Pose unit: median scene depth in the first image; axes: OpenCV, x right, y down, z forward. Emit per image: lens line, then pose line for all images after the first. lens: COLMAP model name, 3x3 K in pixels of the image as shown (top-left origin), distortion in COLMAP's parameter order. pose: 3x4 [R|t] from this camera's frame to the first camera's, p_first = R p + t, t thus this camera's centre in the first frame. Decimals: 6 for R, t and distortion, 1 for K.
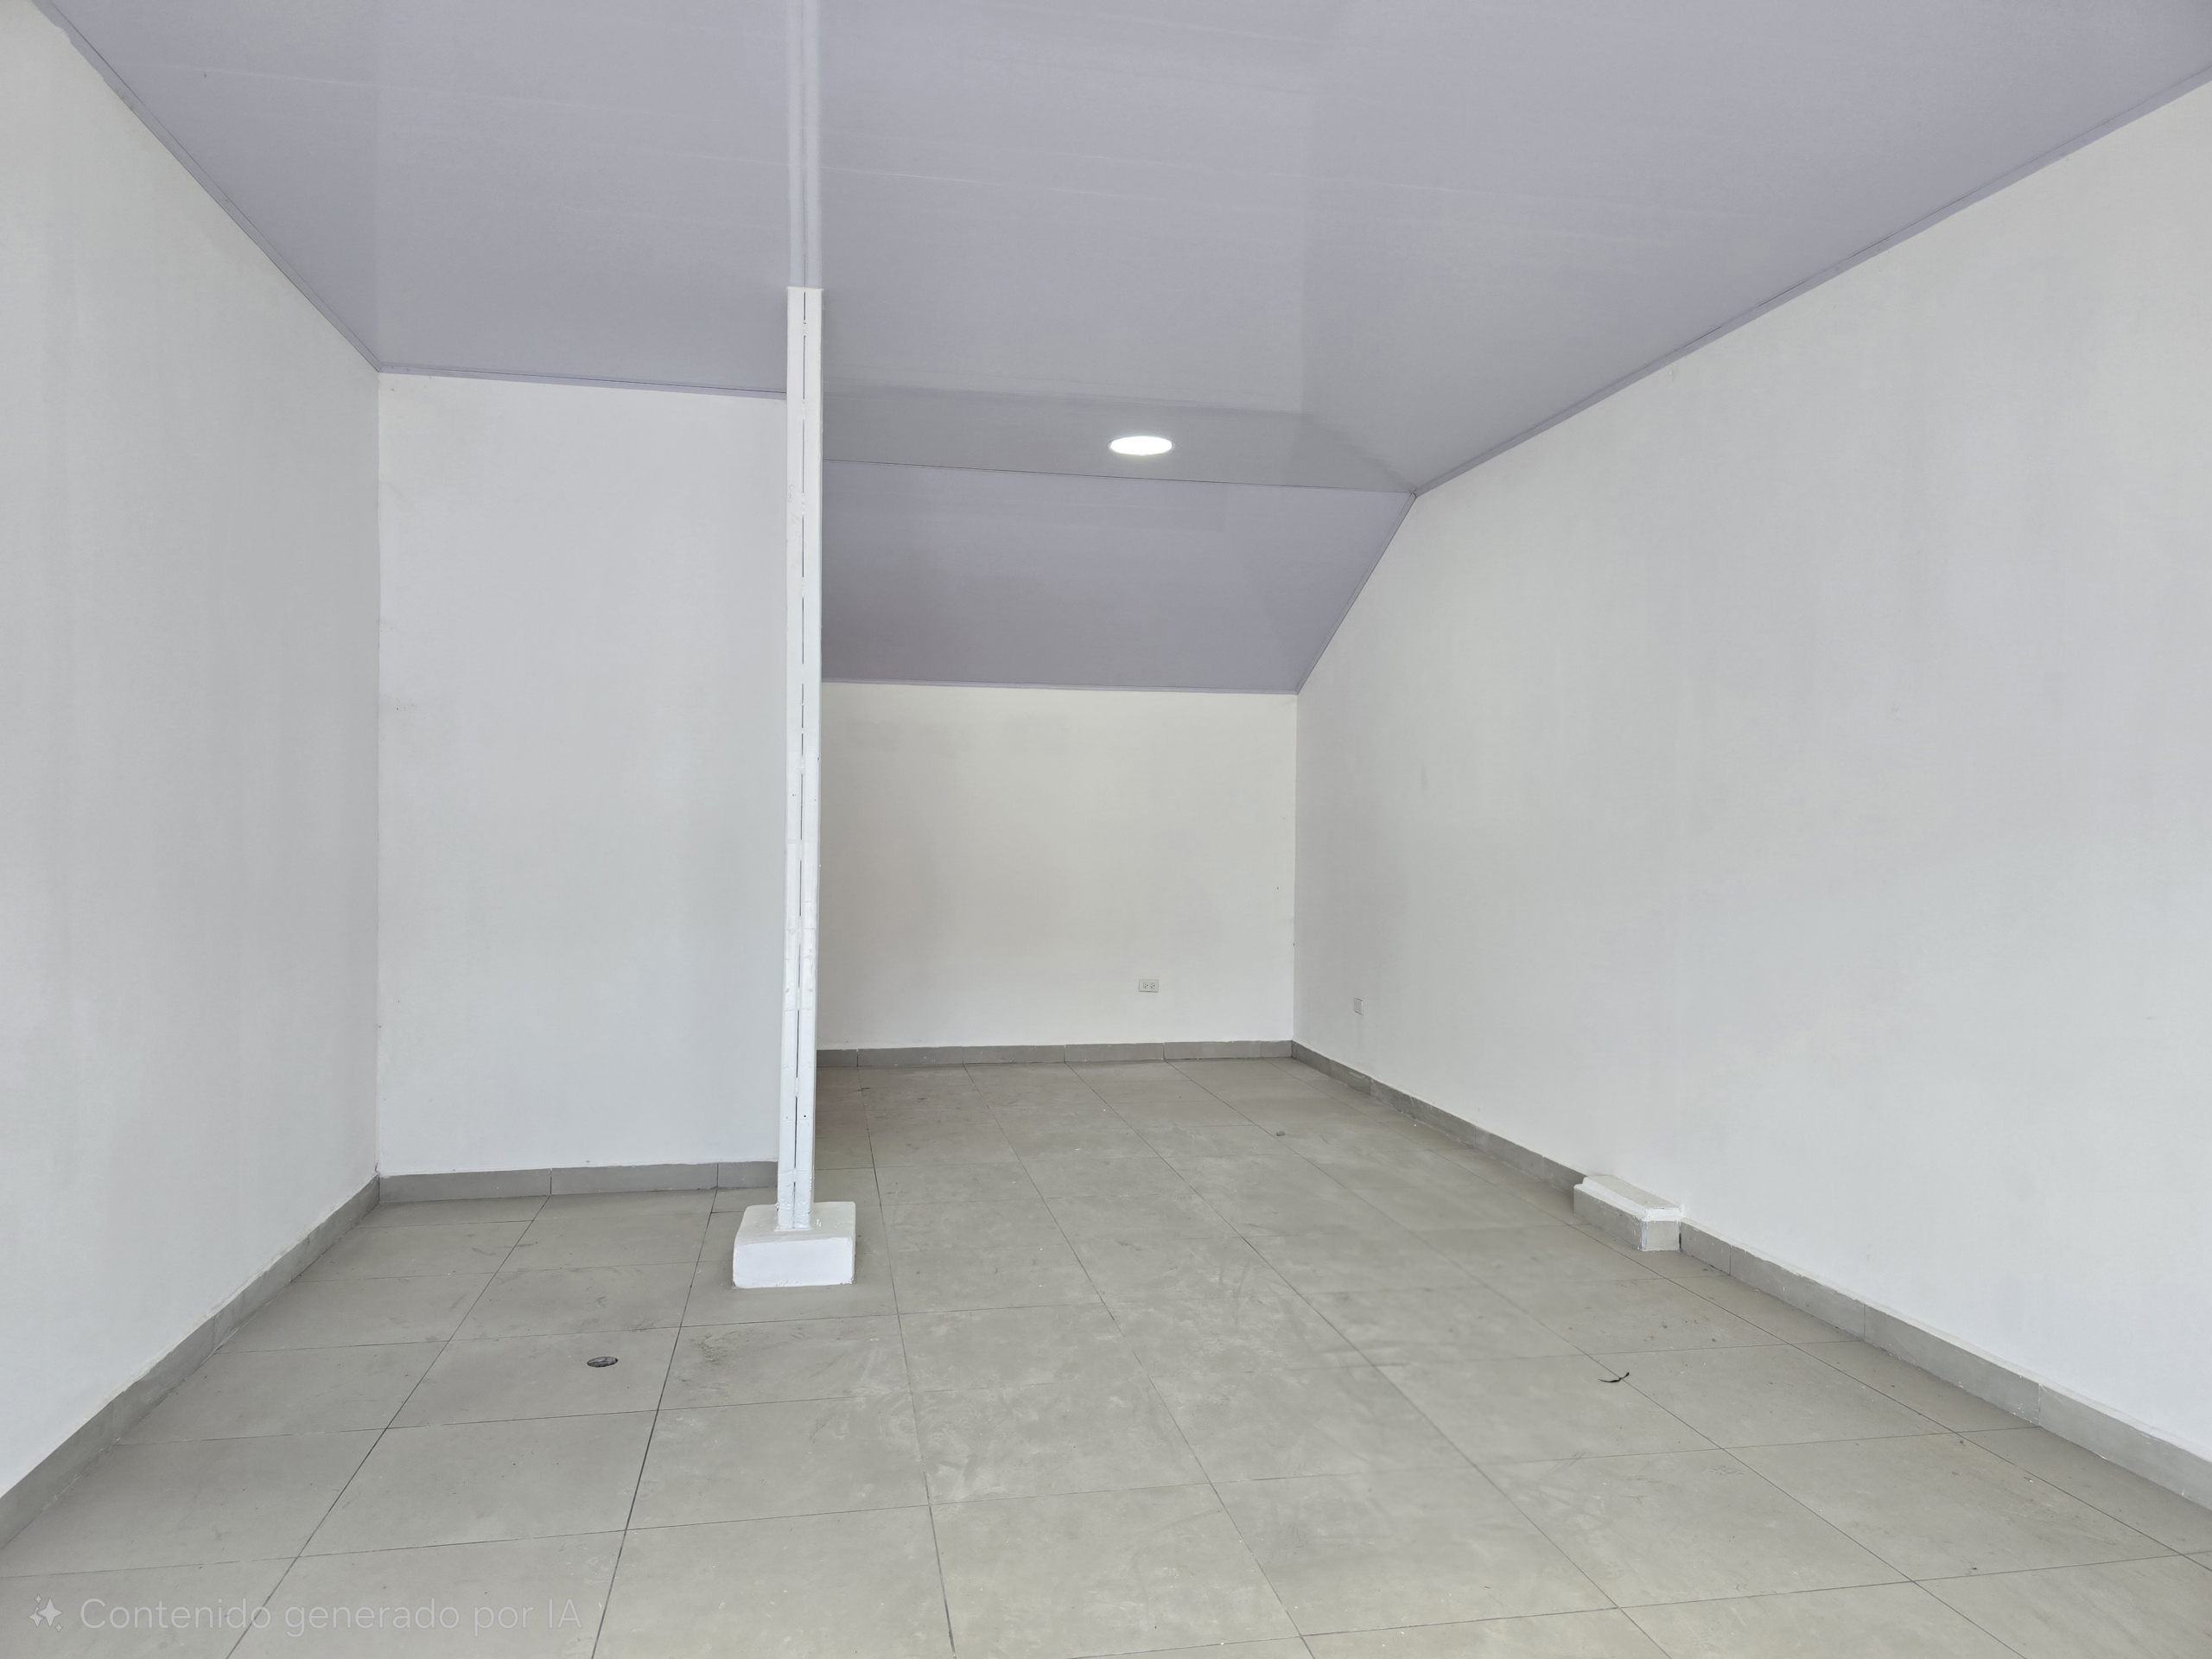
lens RADIAL K [[1453.9, 0, 1106.0], [0, 1453.9, 829.5], [0, 0, 1]] dist [0.086892, -0.073614]
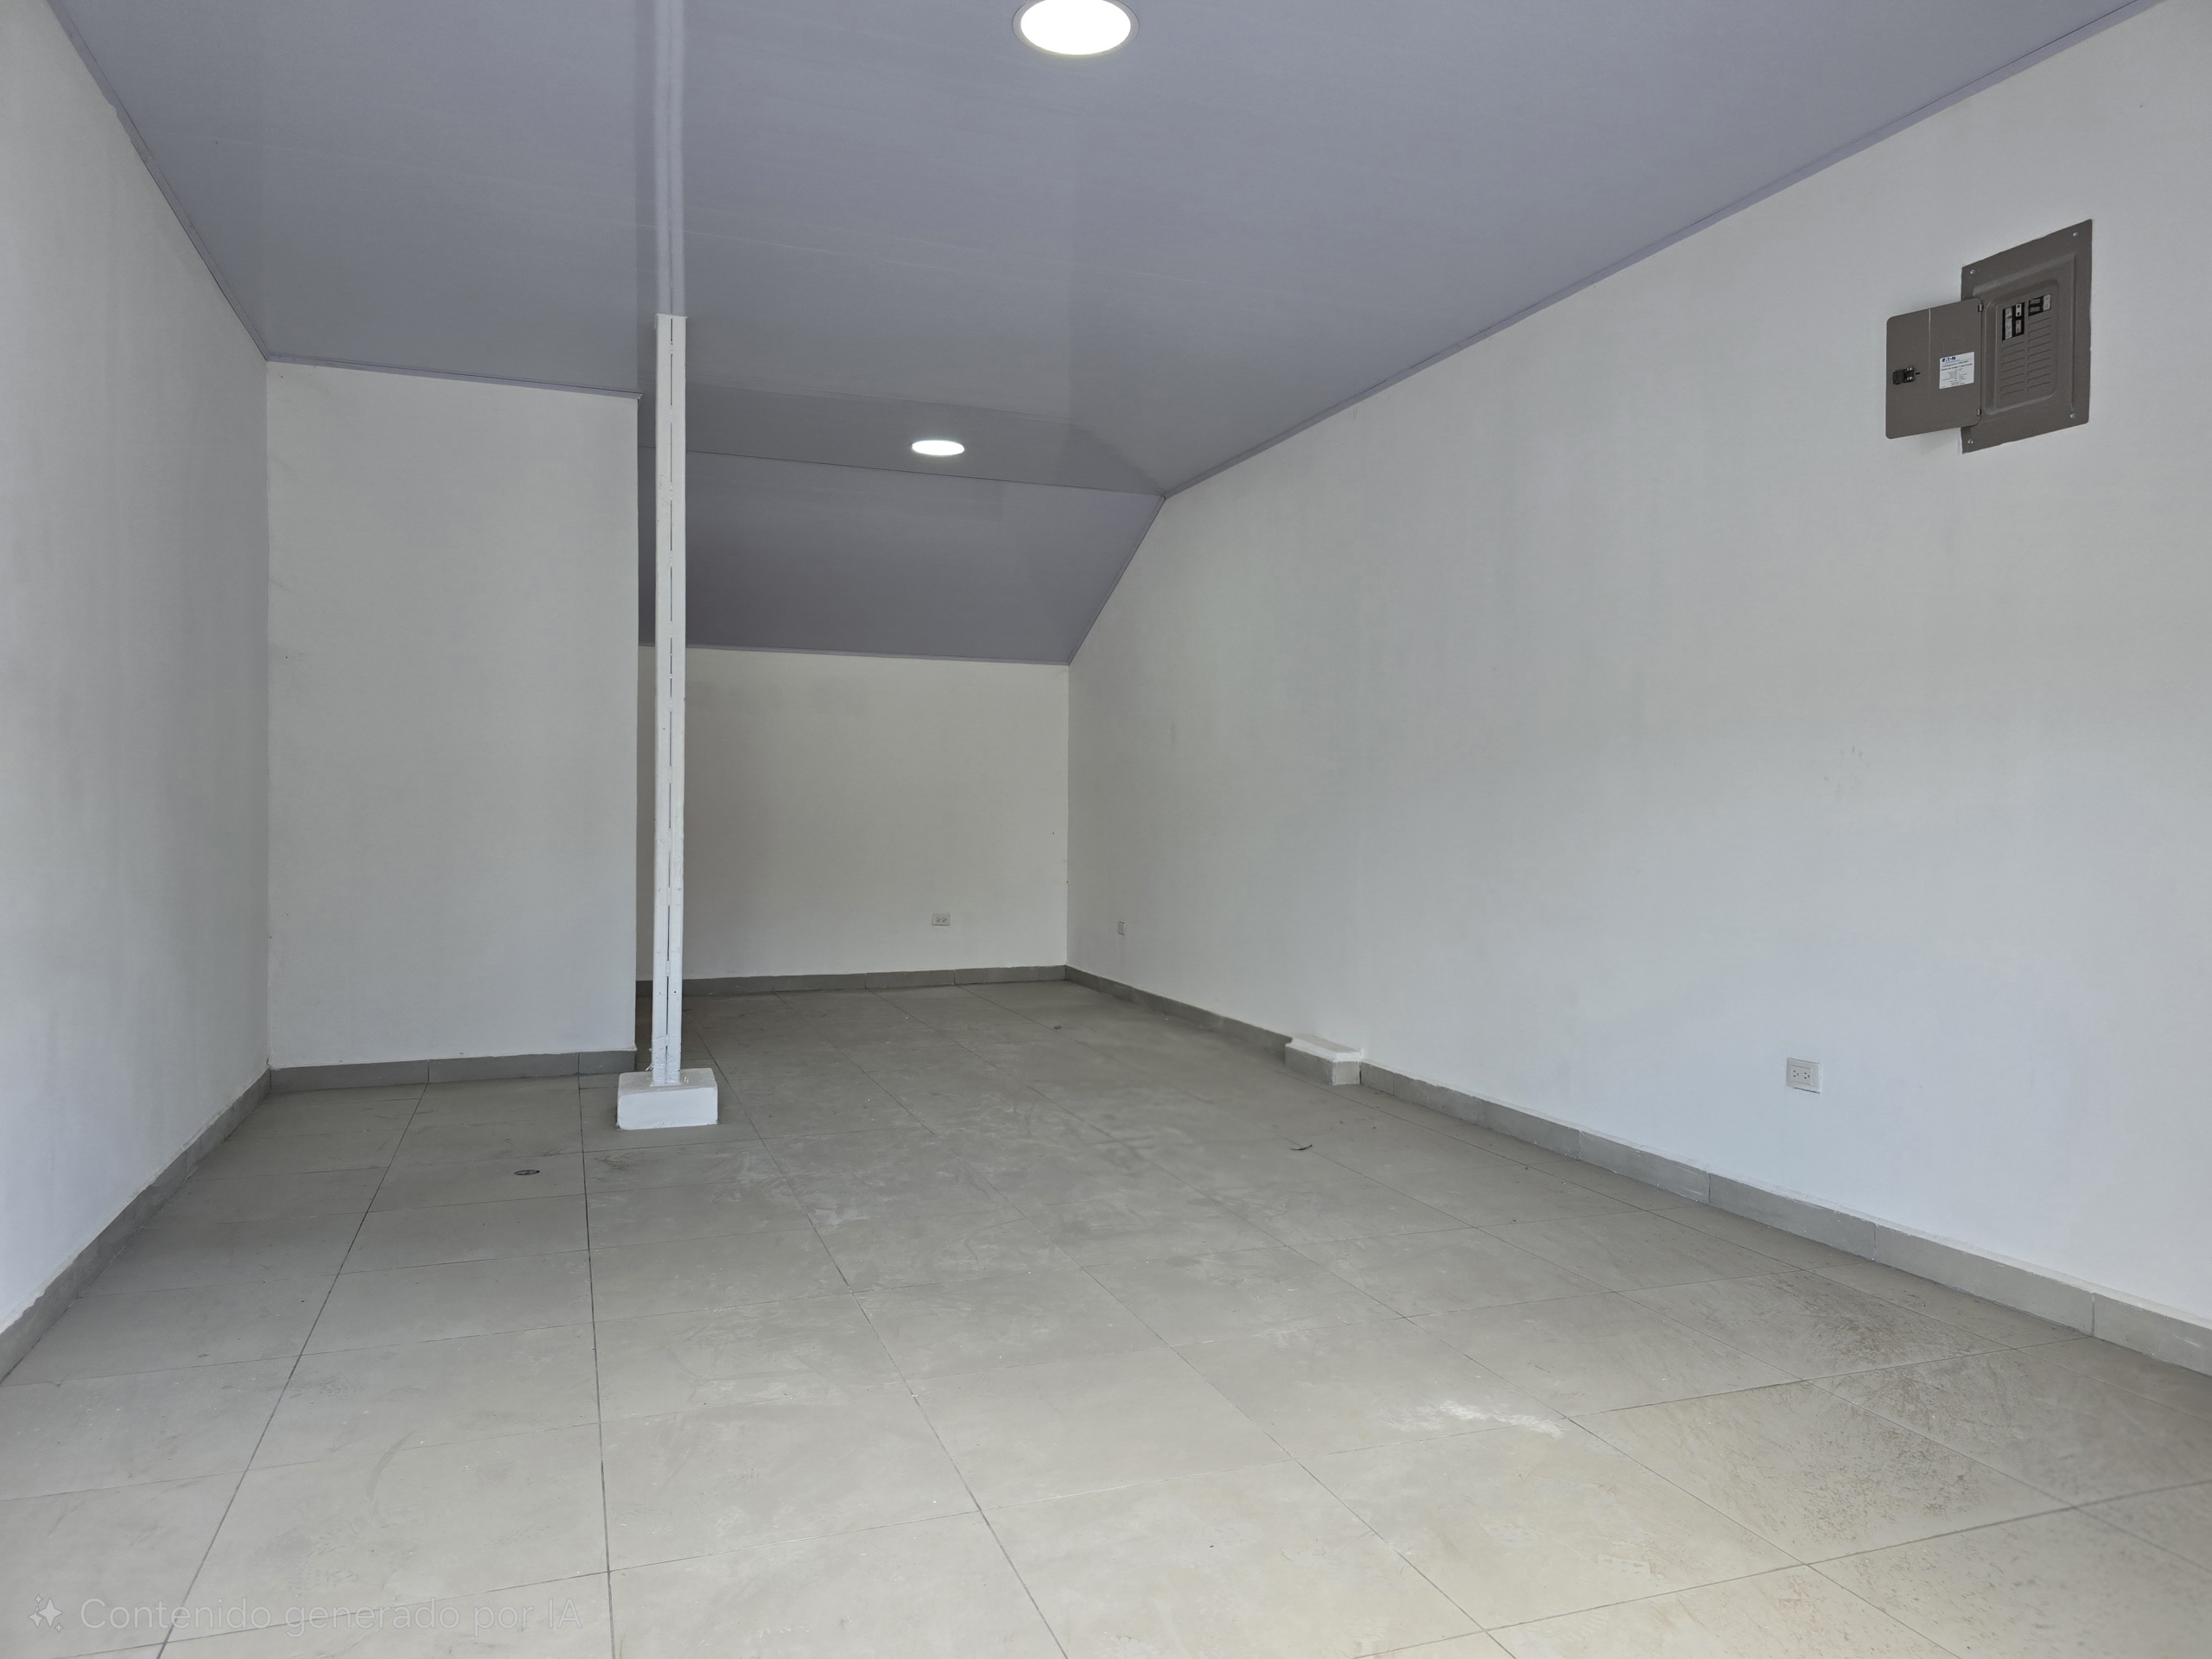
lens RADIAL K [[1453.9, 0, 1106.0], [0, 1453.9, 829.5], [0, 0, 1]] dist [0.086892, -0.073614]
pose [[0.987179, -0.005696, 0.159513, -0.044476], [0.004139, 0.999941, 0.010092, 0.048534], [-0.159561, -0.009302, 0.987144, -0.265599]]
